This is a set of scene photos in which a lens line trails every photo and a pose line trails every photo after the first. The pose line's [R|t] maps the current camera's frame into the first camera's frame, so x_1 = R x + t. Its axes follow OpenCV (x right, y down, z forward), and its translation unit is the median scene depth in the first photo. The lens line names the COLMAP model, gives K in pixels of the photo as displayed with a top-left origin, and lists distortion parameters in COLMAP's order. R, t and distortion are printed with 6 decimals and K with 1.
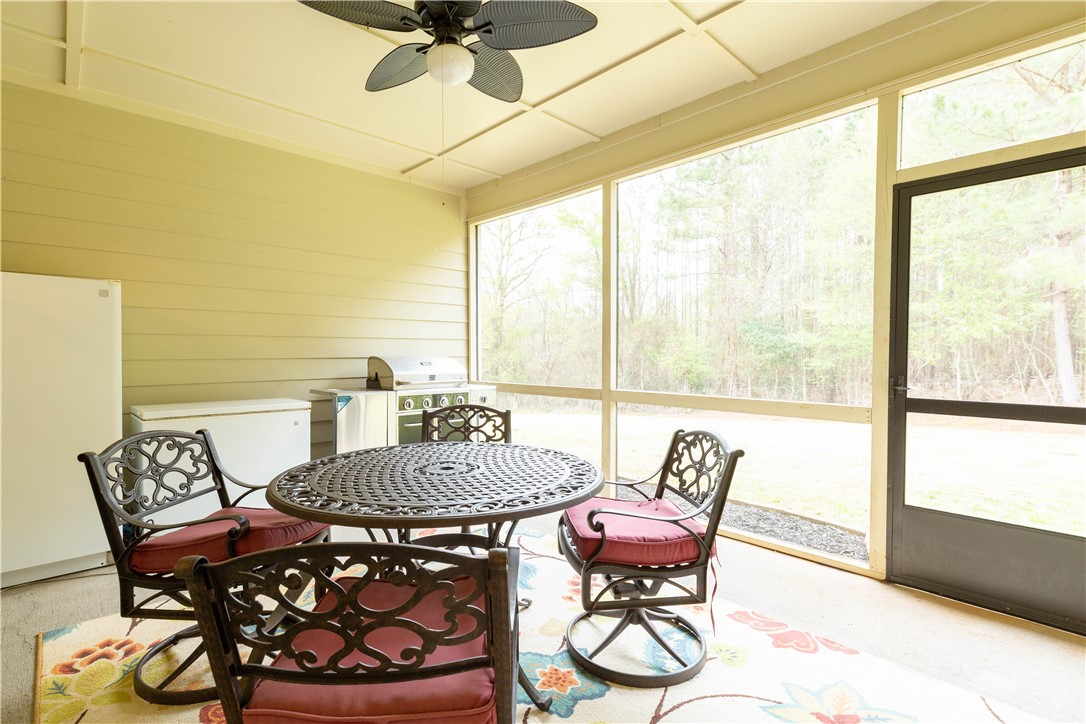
lens RADIAL K [[523.0, 0, 547.6], [0, 523.0, 360.1], [0, 0, 1]] dist [0.007213, -0.000695]
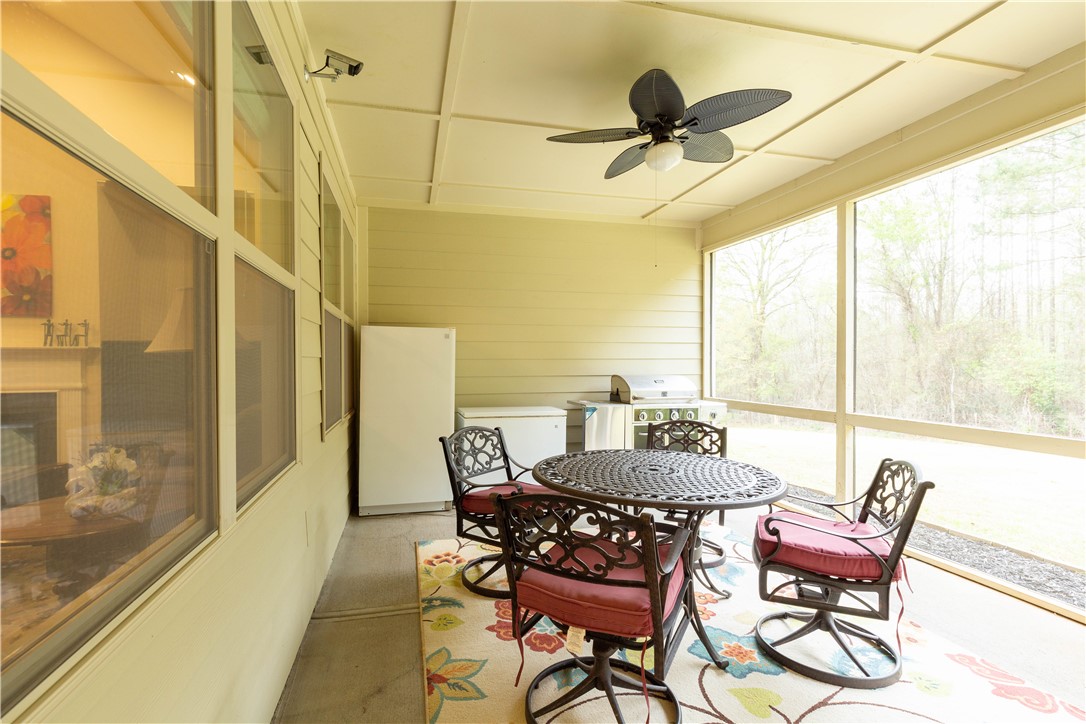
lens RADIAL K [[550.1, 0, 543.3], [0, 550.1, 343.6], [0, 0, 1]] dist [0.000019, -0.000264]
pose [[0.880625, -0.003844, -0.473797, 0.192761], [-0.014559, 0.999275, -0.035167, -0.050031], [0.473589, 0.037867, 0.879931, -0.314487]]
